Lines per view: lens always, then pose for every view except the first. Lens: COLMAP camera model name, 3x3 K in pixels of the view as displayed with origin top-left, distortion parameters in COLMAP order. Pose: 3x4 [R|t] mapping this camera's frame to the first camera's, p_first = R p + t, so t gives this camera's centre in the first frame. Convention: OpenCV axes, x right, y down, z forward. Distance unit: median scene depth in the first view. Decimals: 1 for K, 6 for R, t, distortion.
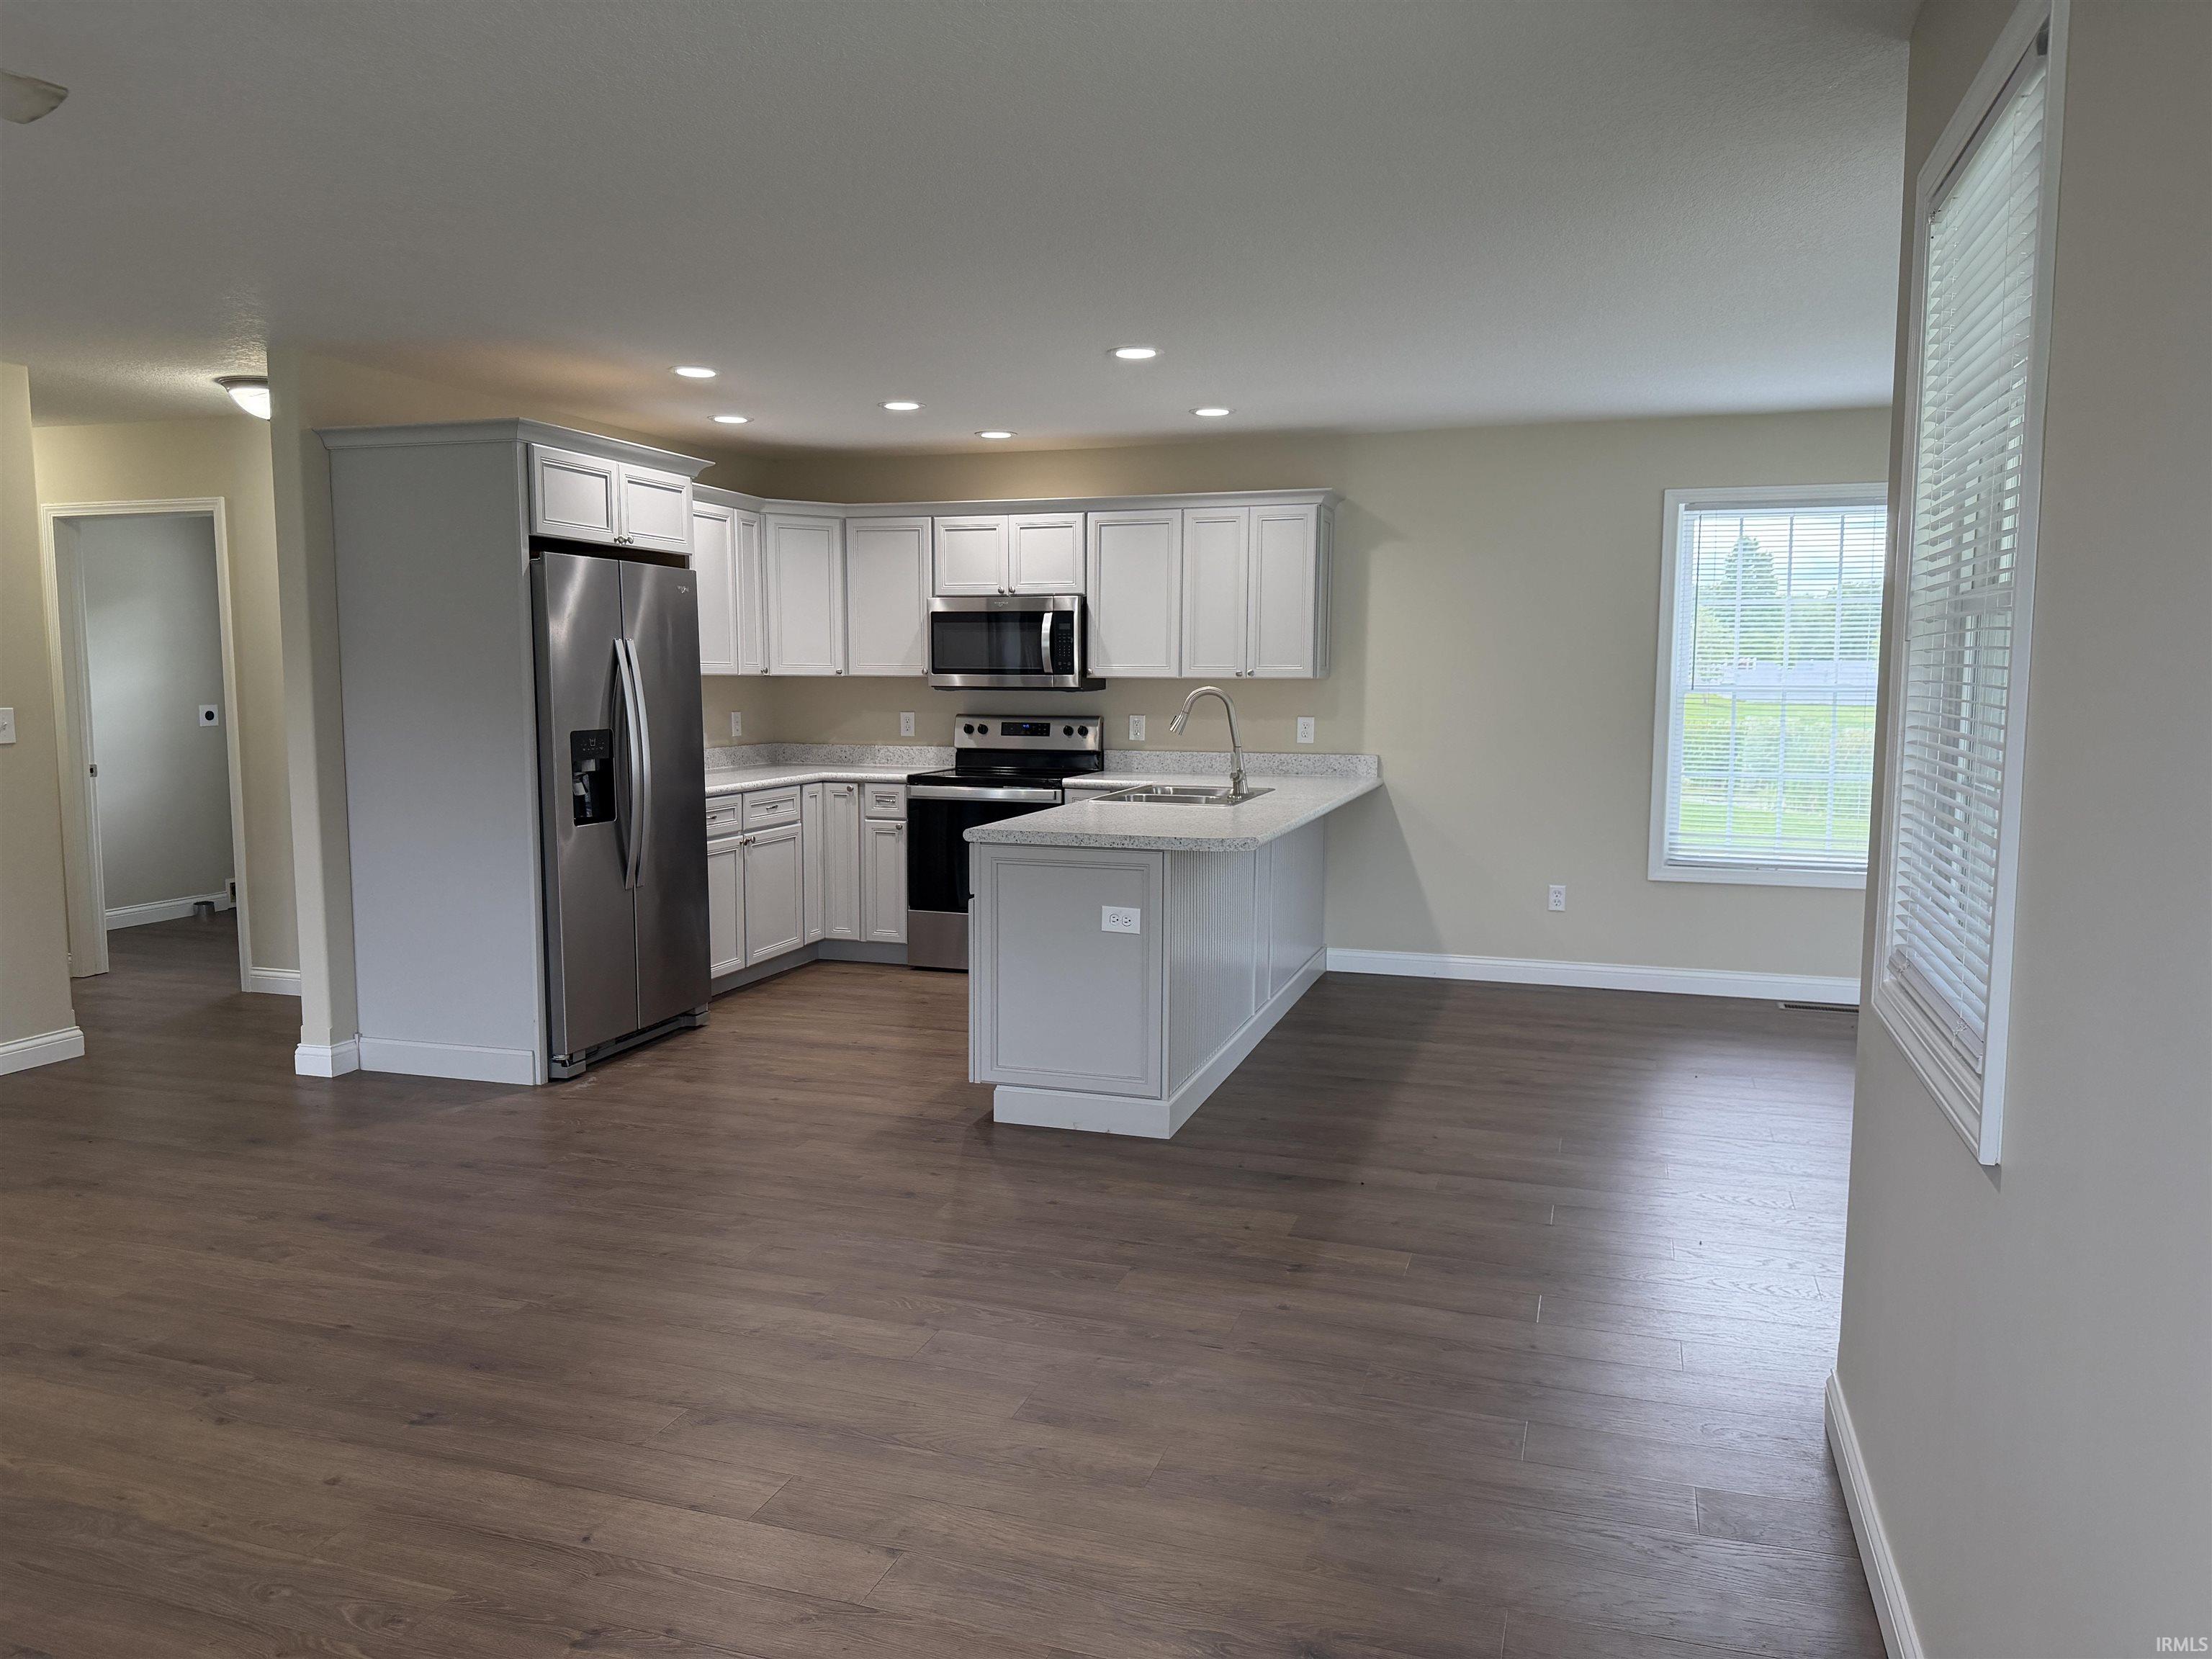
lens RADIAL K [[1560.8, 0, 1106.0], [0, 1560.8, 829.5], [0, 0, 1]] dist [0.095279, -0.125657]
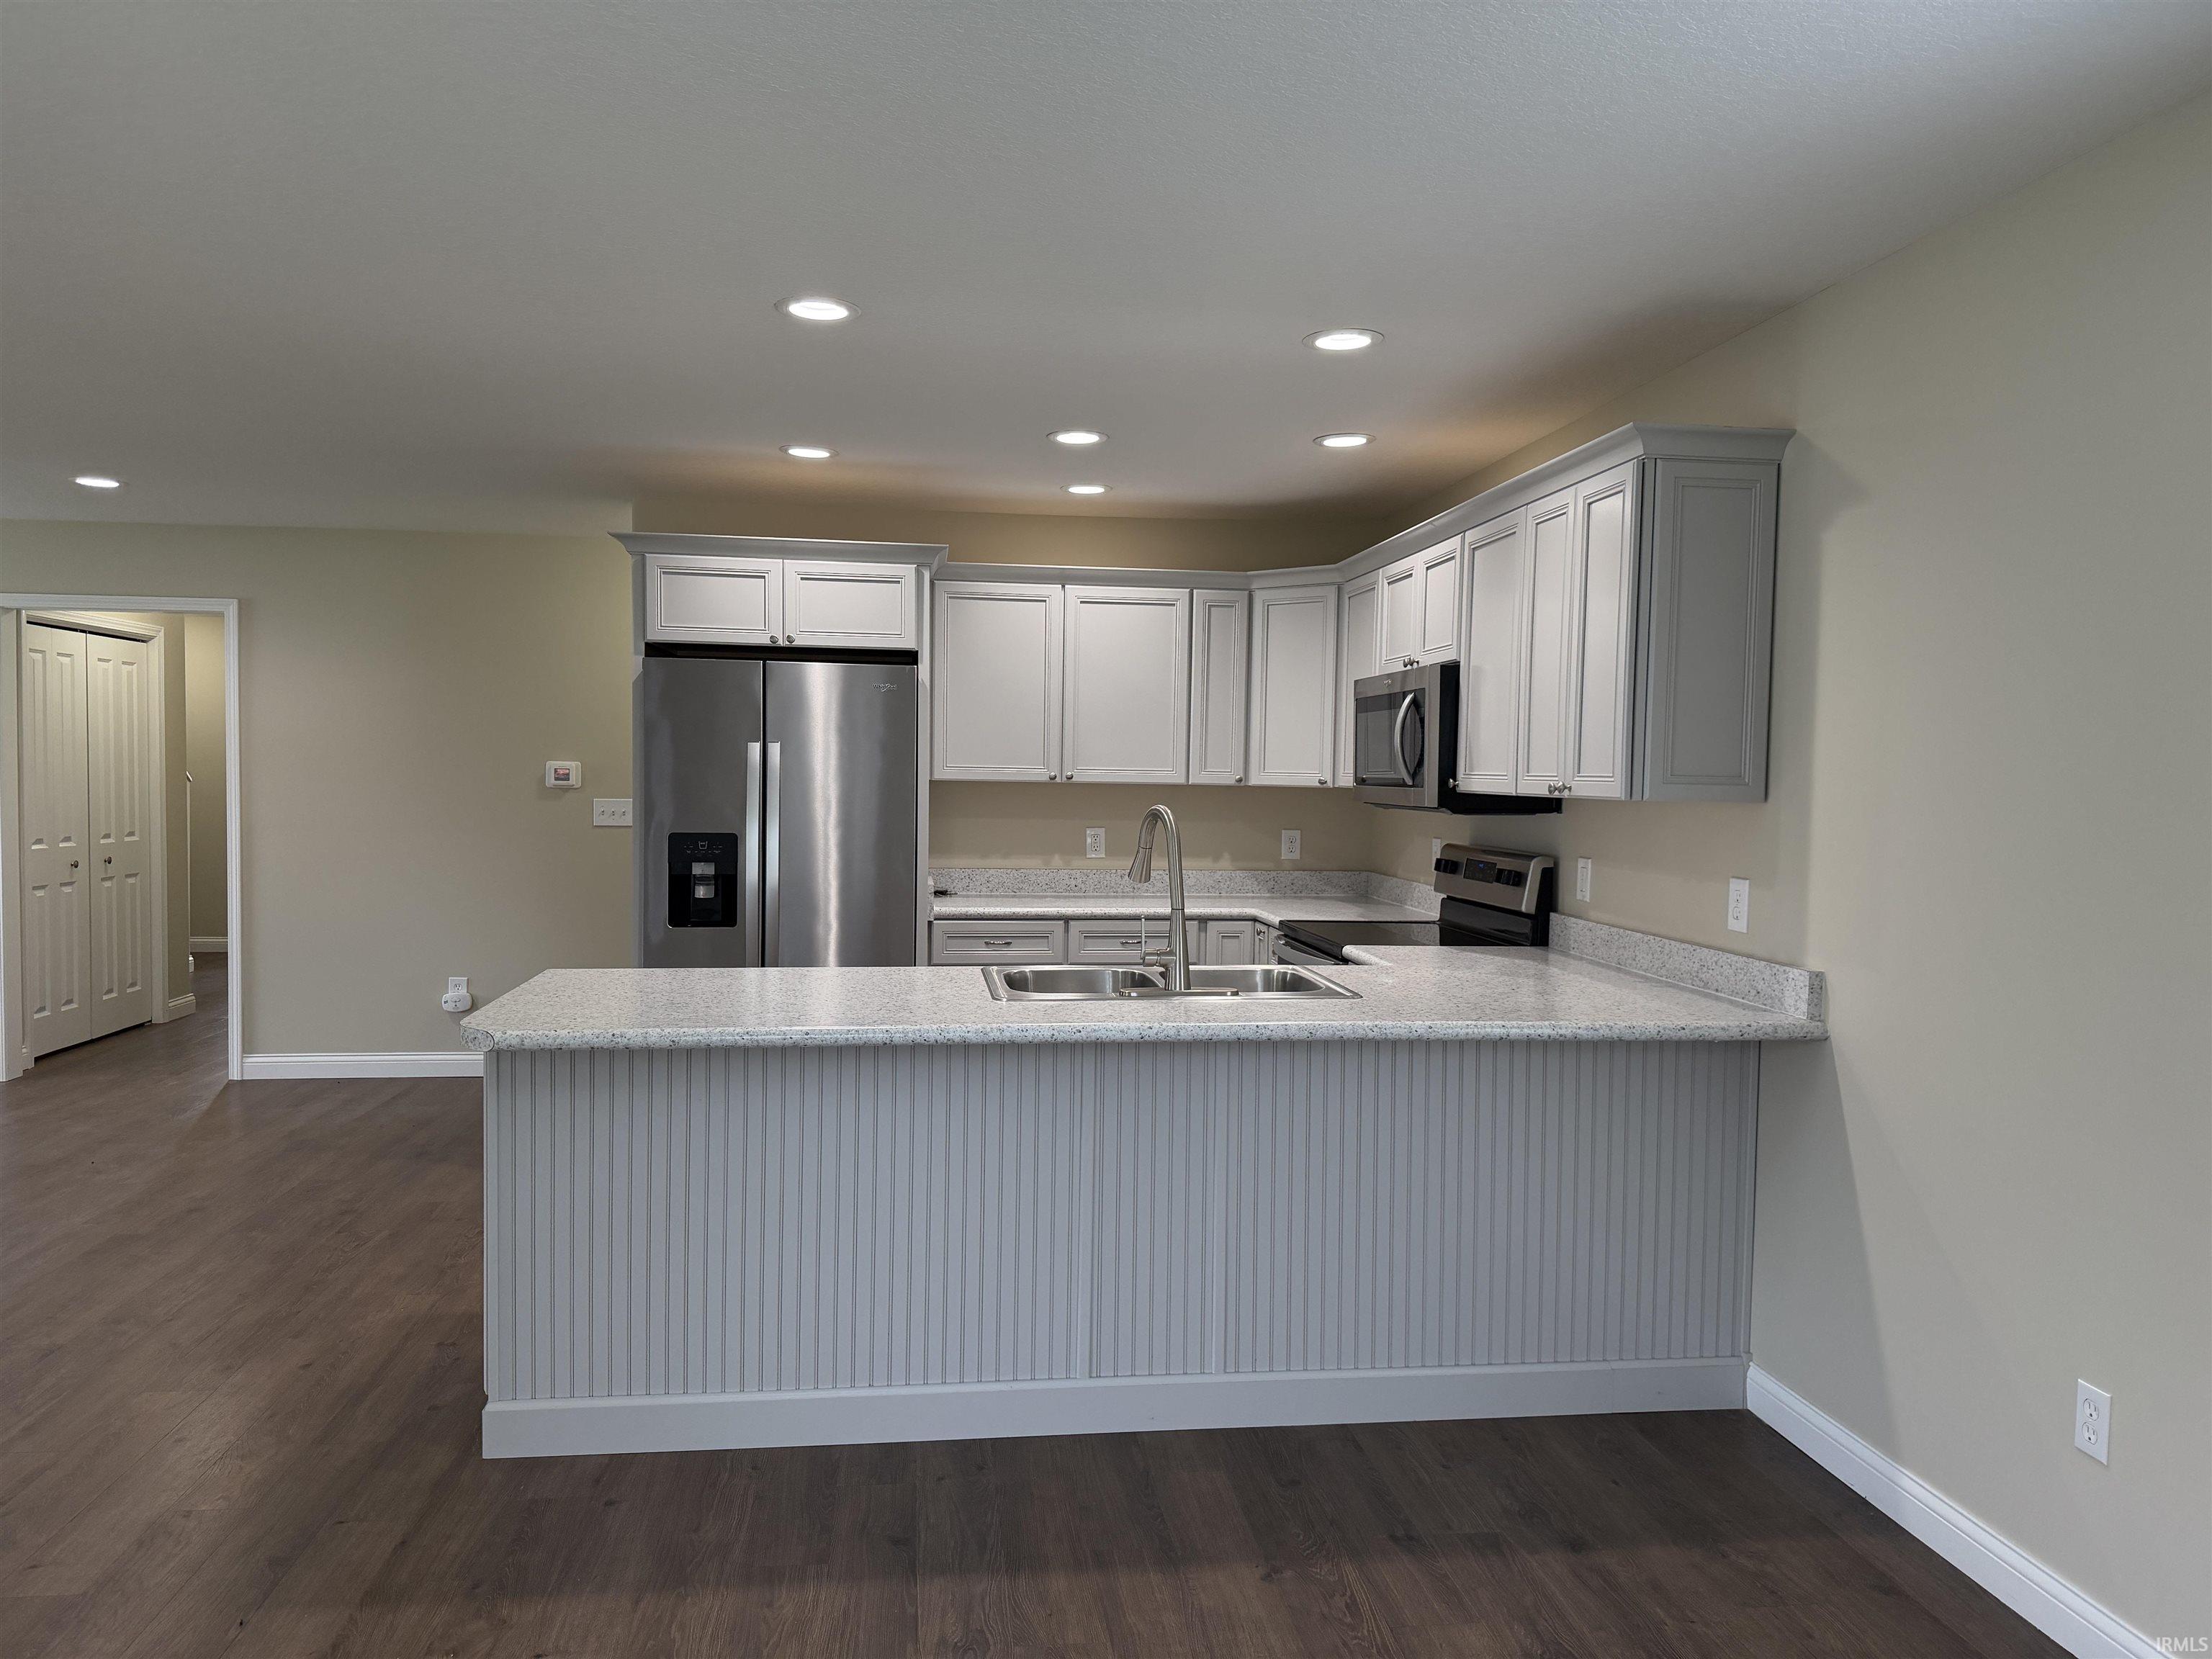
lens RADIAL K [[1560.8, 0, 1106.0], [0, 1560.8, 829.5], [0, 0, 1]] dist [0.095279, -0.125657]
pose [[0.419203, 0.037910, -0.907101, 0.512879], [-0.106196, 0.994317, -0.007522, -0.064150], [0.901660, 0.099484, 0.420847, 0.620514]]
